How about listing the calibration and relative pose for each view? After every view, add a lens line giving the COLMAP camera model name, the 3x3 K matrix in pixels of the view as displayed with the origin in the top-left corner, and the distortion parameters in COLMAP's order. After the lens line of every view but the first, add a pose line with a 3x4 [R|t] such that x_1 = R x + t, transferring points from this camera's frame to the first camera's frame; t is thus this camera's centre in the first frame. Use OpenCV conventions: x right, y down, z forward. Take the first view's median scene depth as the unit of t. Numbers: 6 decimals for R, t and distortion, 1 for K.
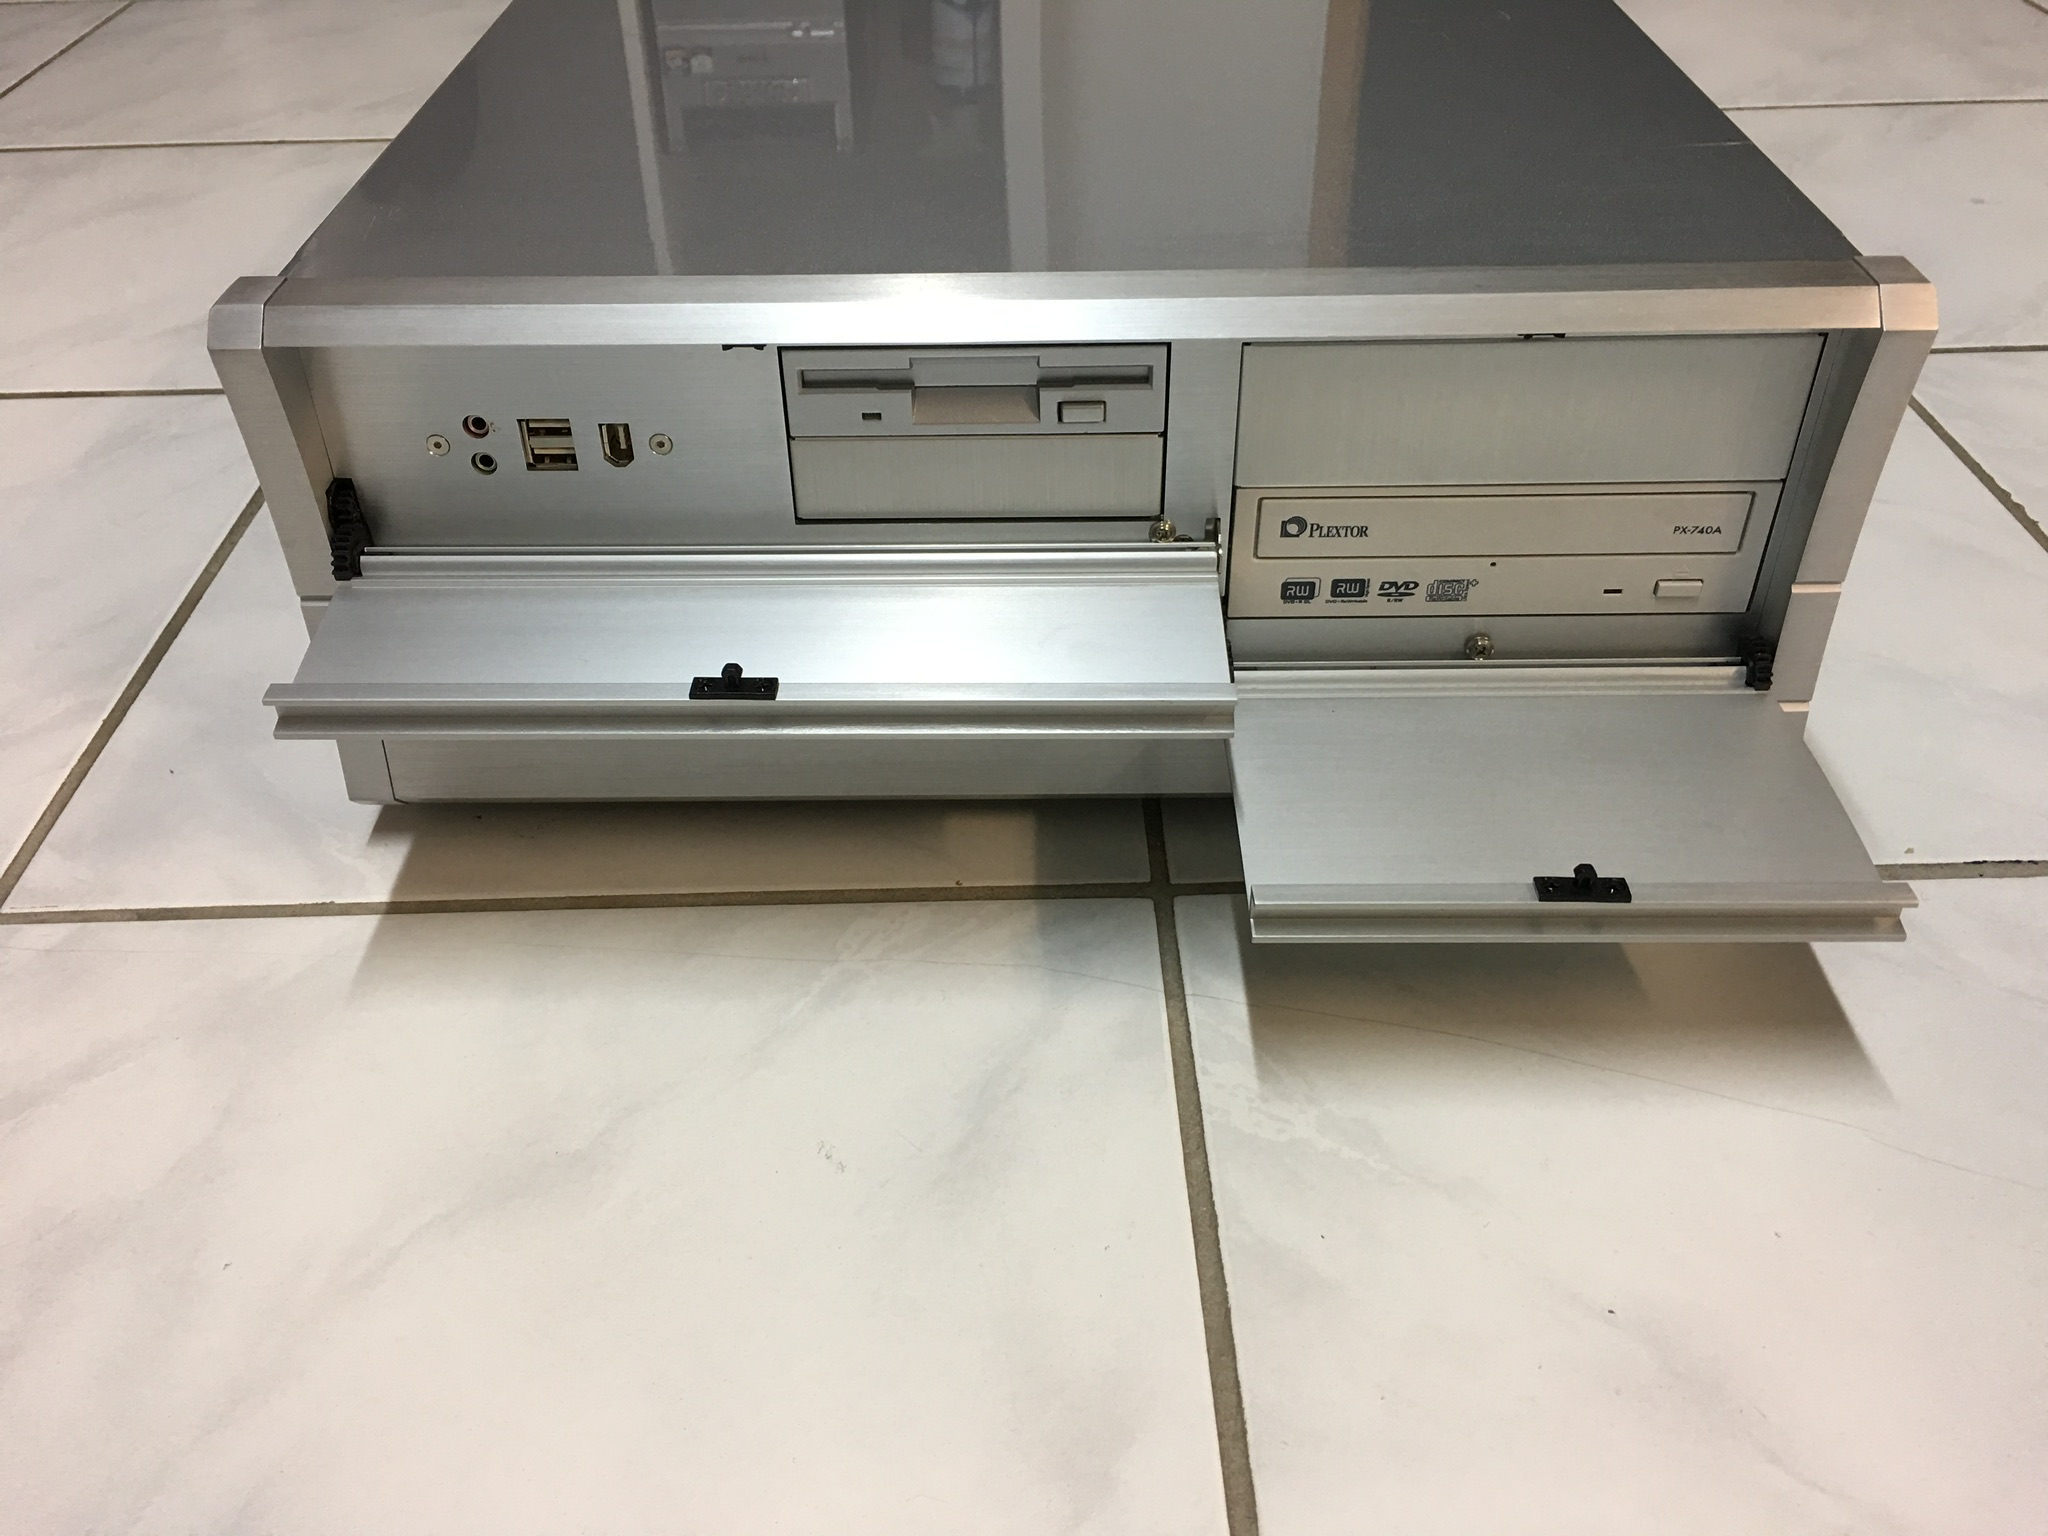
lens RADIAL K [[1751.9, 0, 988.6], [0, 1751.9, 640.1], [0, 0, 1]] dist [0.079791, -0.121989]
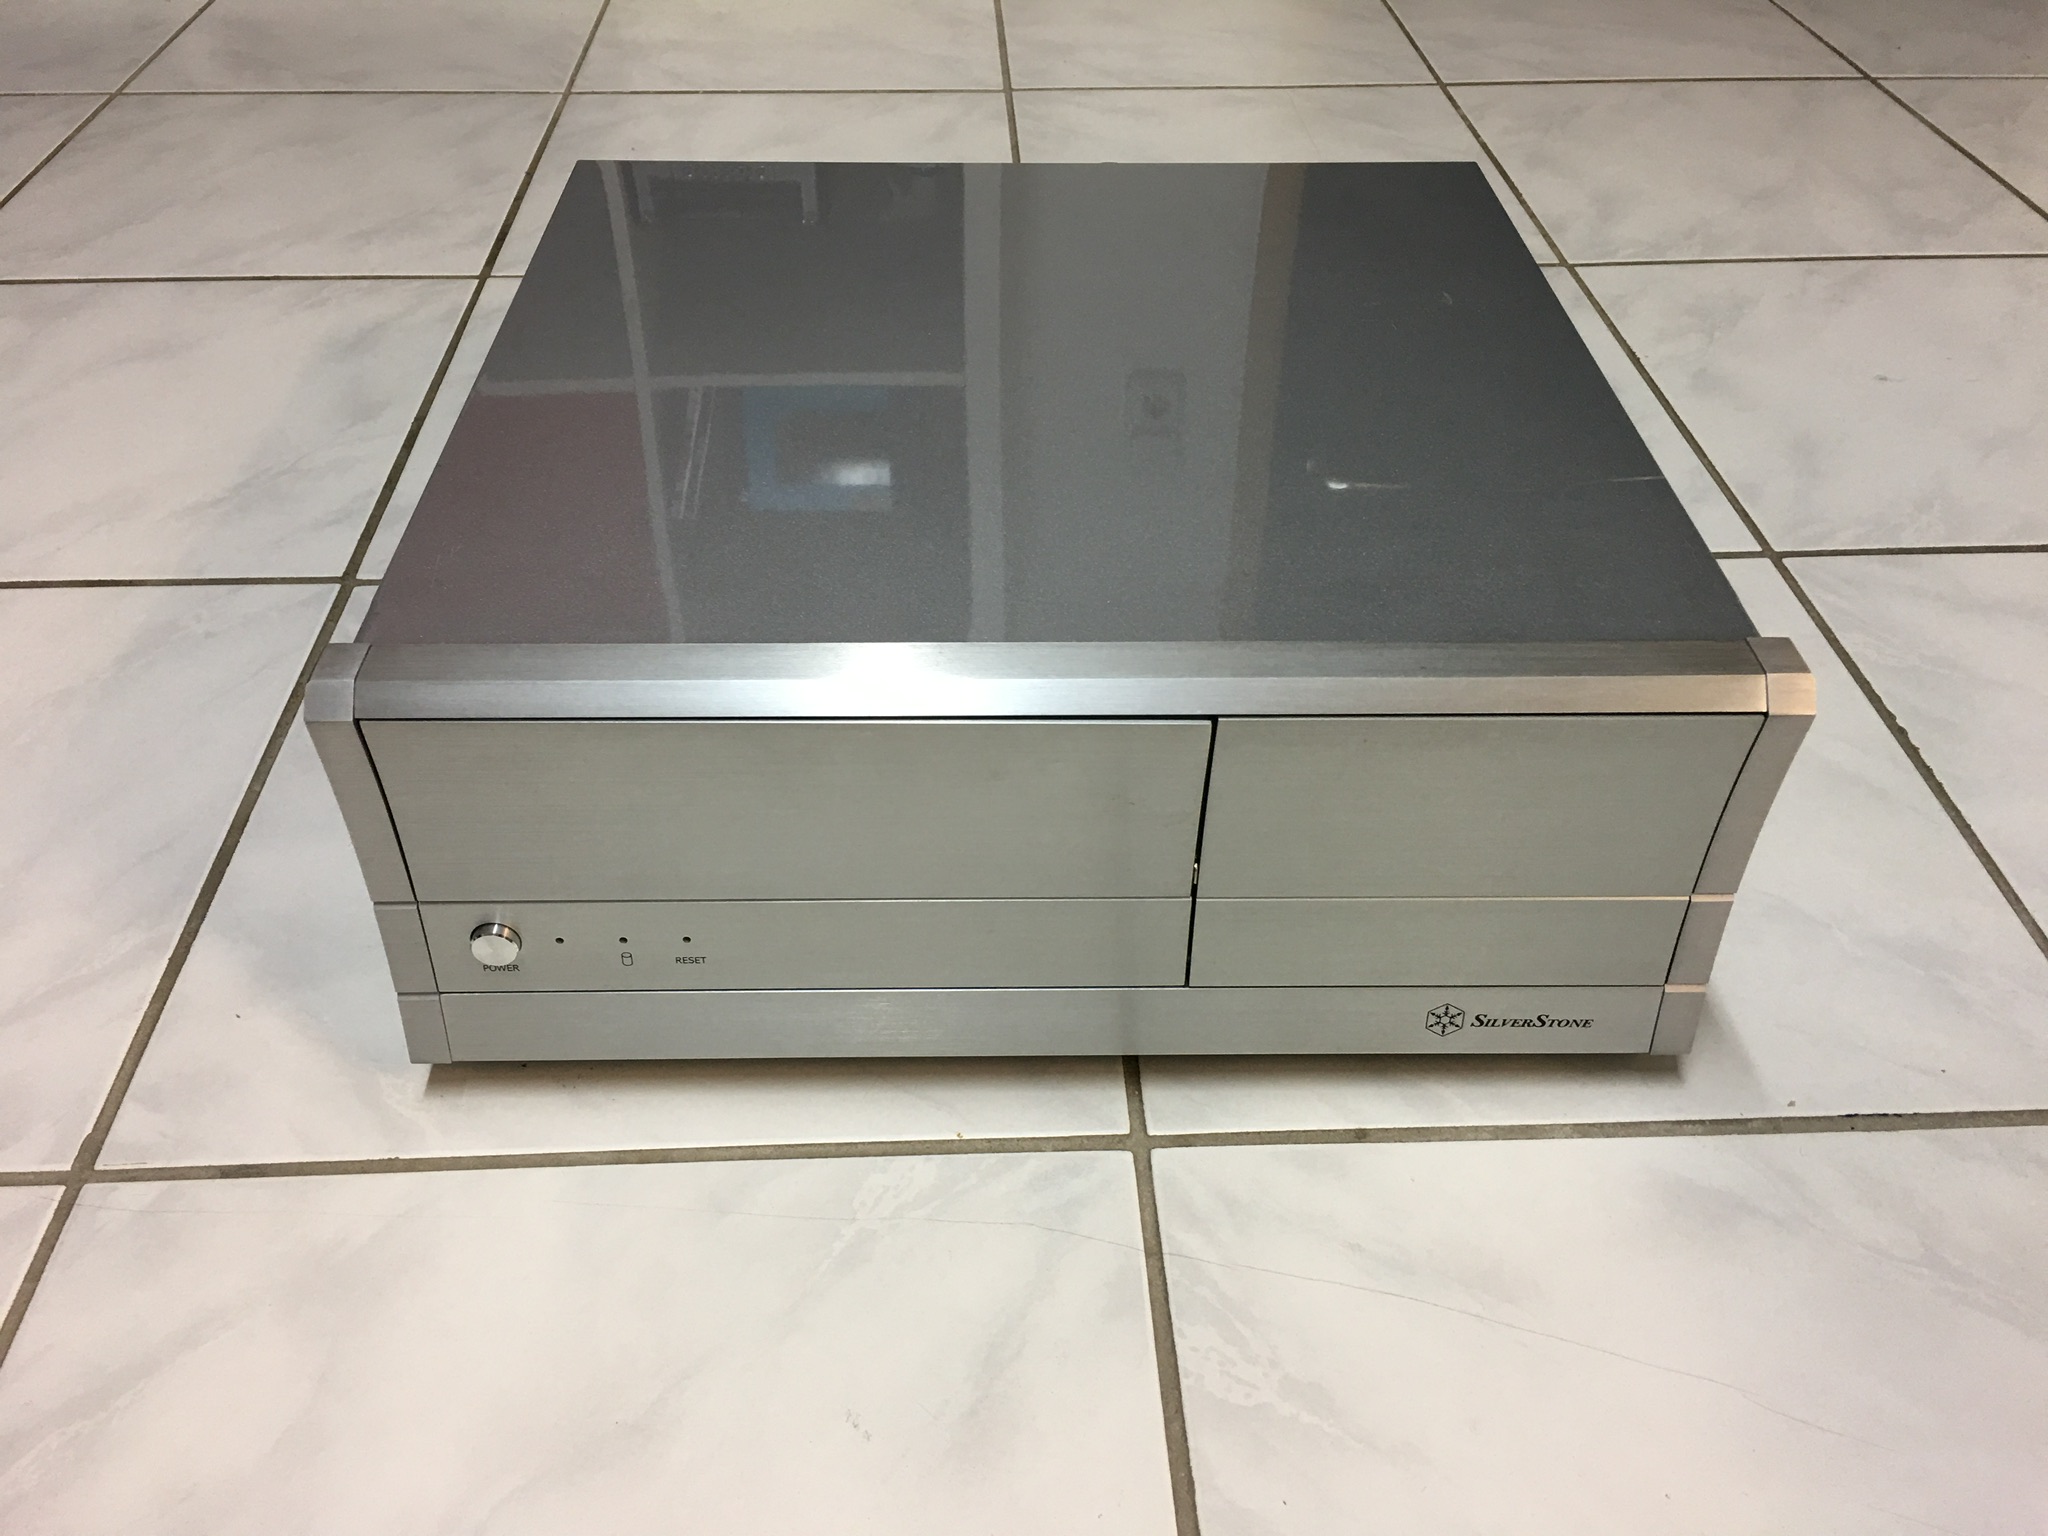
lens RADIAL K [[1751.9, 0, 988.6], [0, 1751.9, 640.1], [0, 0, 1]] dist [0.079791, -0.121989]
pose [[0.999461, 0.001431, 0.032791, -0.036870], [-0.002530, 0.999435, 0.033511, -0.219975], [-0.032724, -0.033576, 0.998900, -0.116675]]
